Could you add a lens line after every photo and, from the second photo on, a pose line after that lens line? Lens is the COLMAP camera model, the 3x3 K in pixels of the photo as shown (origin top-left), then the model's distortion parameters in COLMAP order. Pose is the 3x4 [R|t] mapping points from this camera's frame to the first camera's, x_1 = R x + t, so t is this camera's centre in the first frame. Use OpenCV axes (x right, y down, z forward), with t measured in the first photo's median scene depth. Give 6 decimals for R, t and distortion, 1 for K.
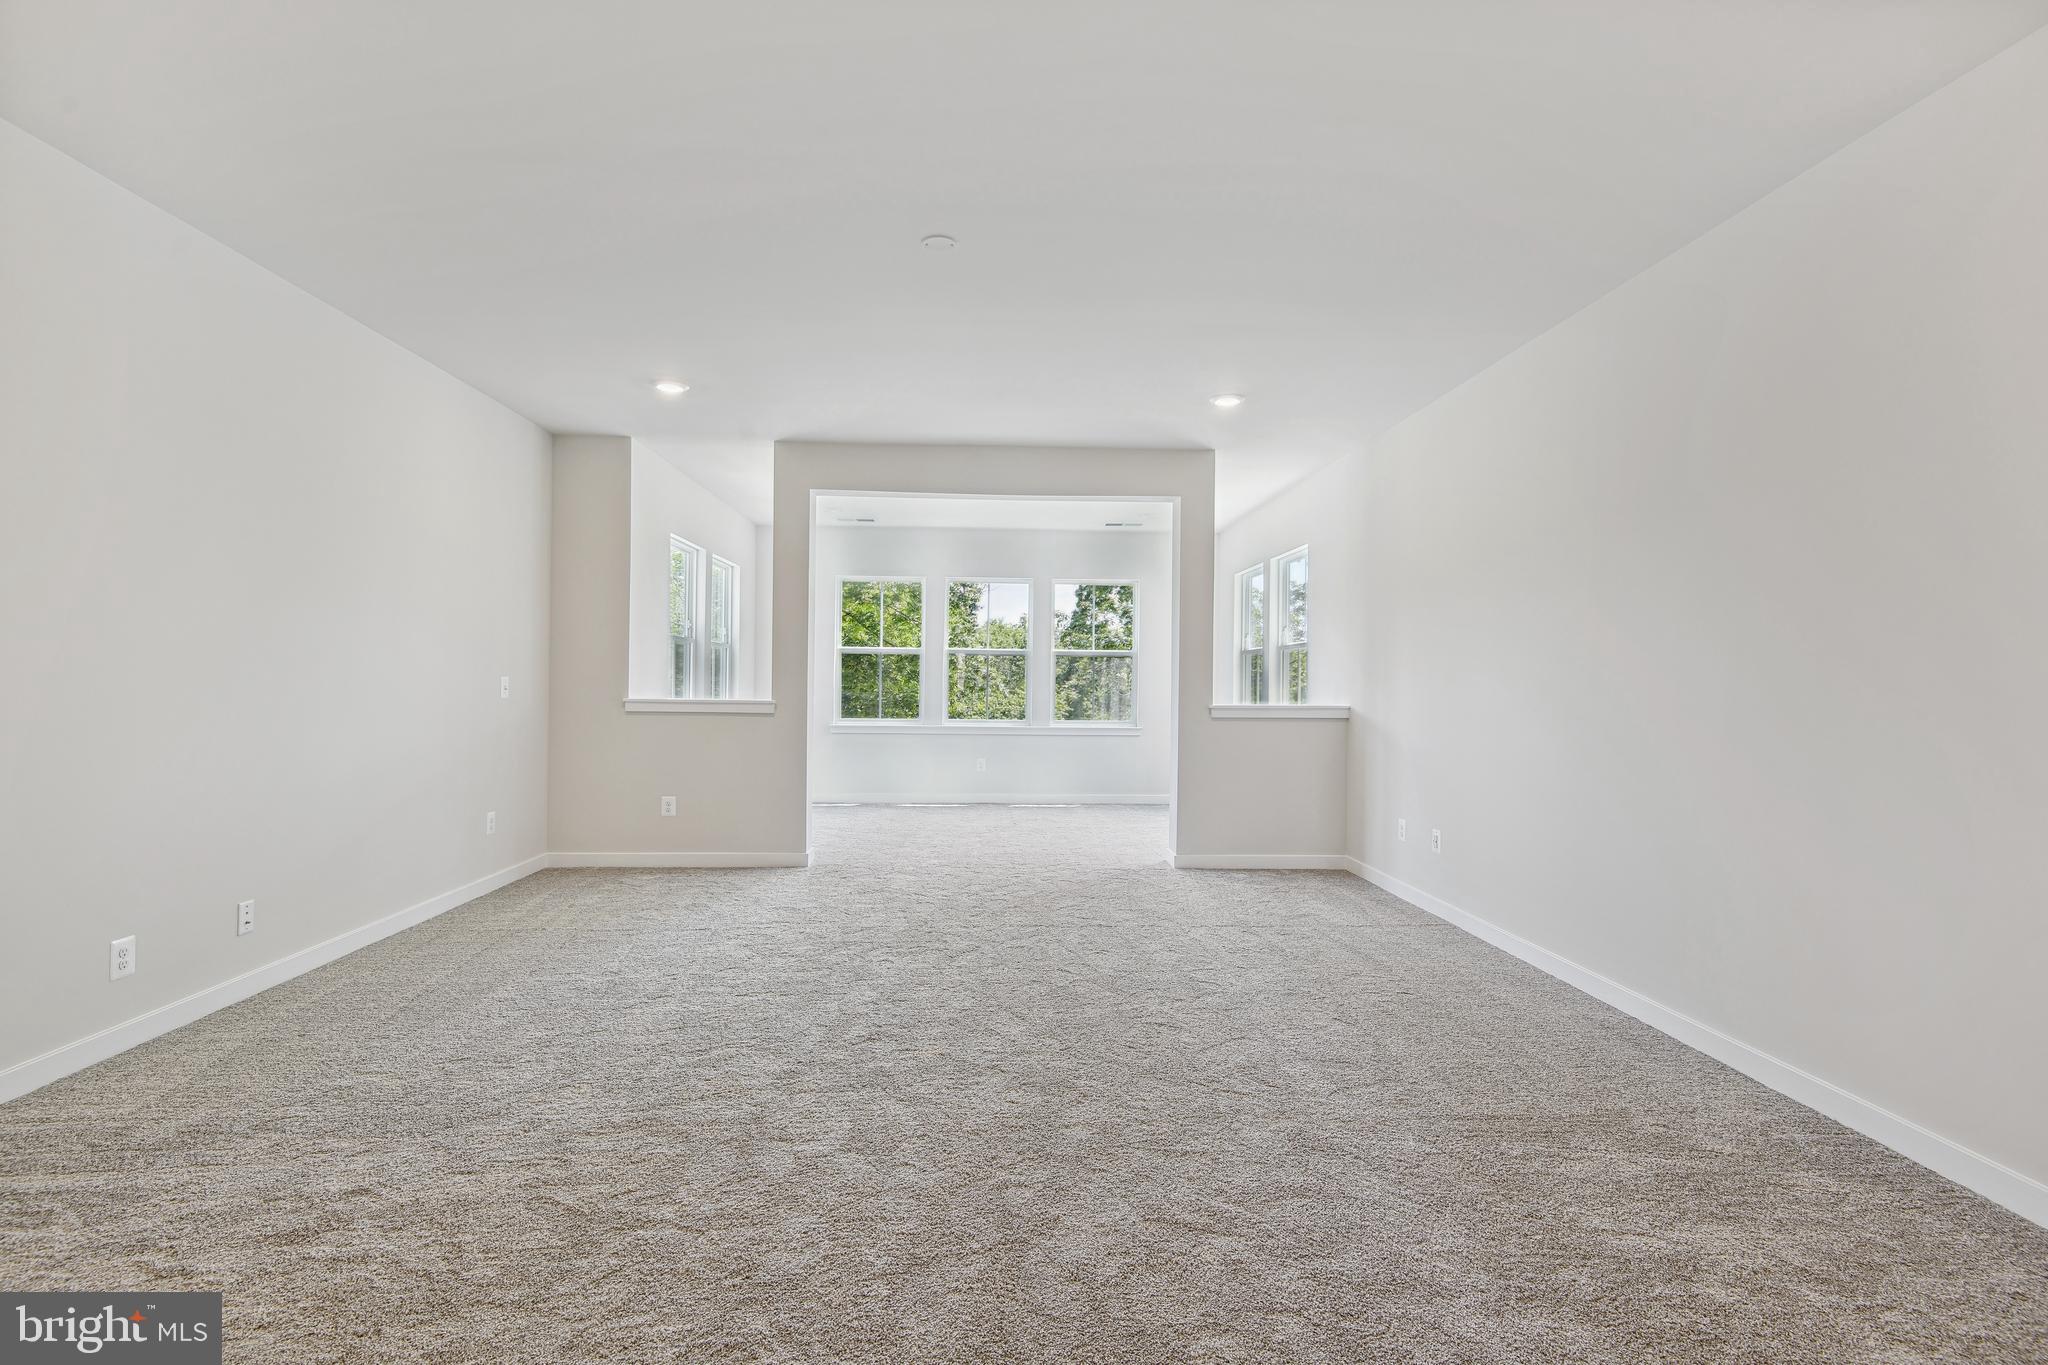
lens RADIAL K [[948.6, 0, 1022.0], [0, 948.6, 676.0], [0, 0, 1]] dist [0.016053, -0.012952]
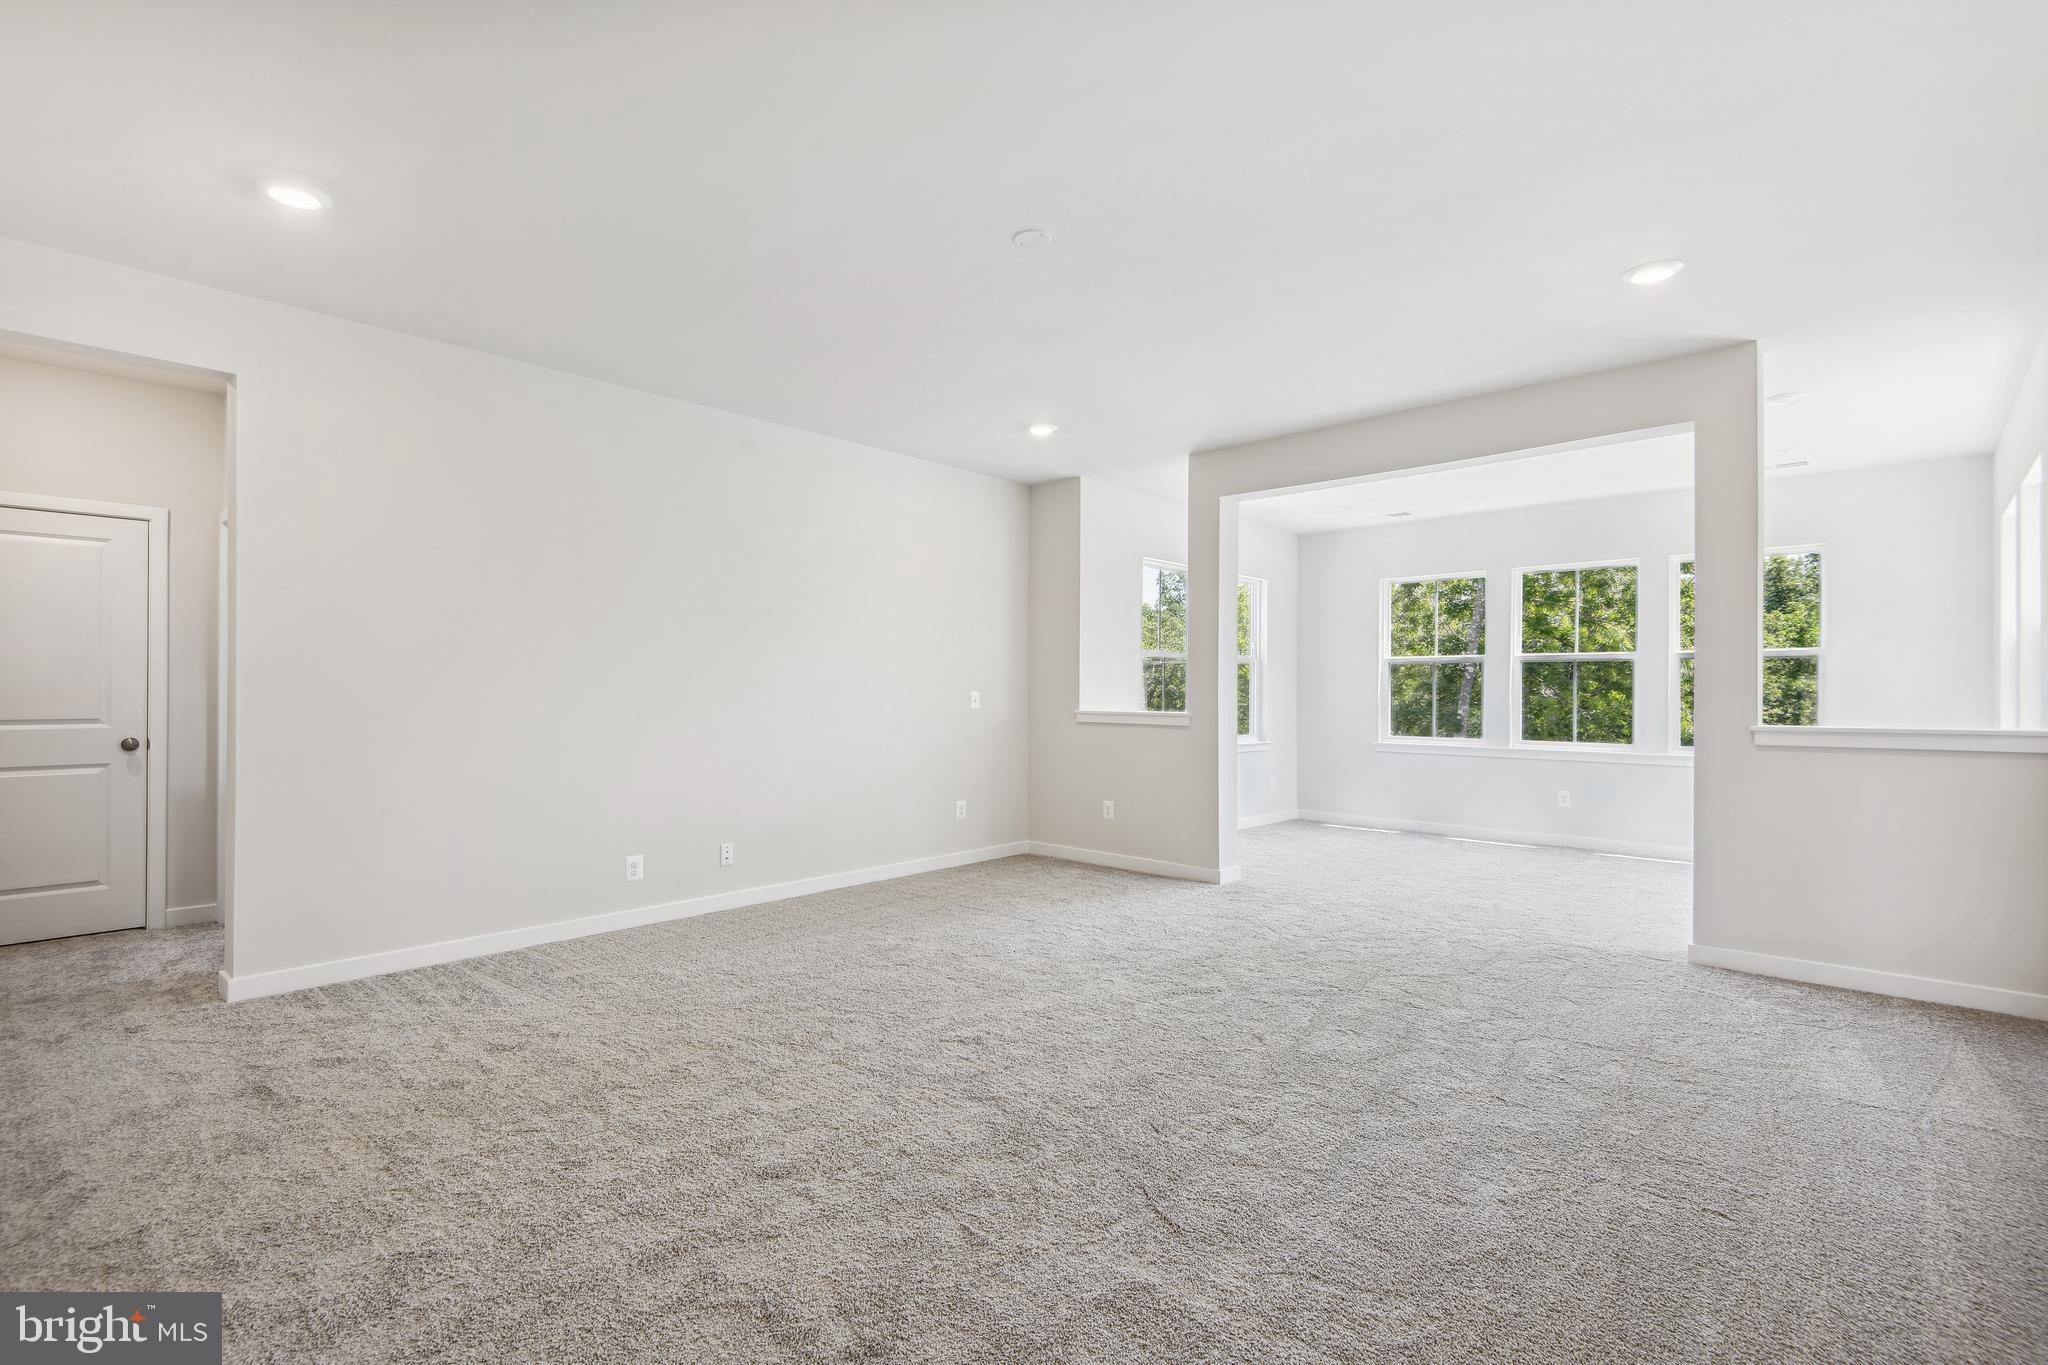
lens RADIAL K [[934.2, 0, 1003.2], [0, 934.2, 686.5], [0, 0, 1]] dist [0.034219, -0.026124]
pose [[0.702713, -0.011525, -0.711380, 0.480566], [0.007306, 0.999933, -0.008983, 0.007716], [0.711436, 0.001115, 0.702750, 0.259781]]
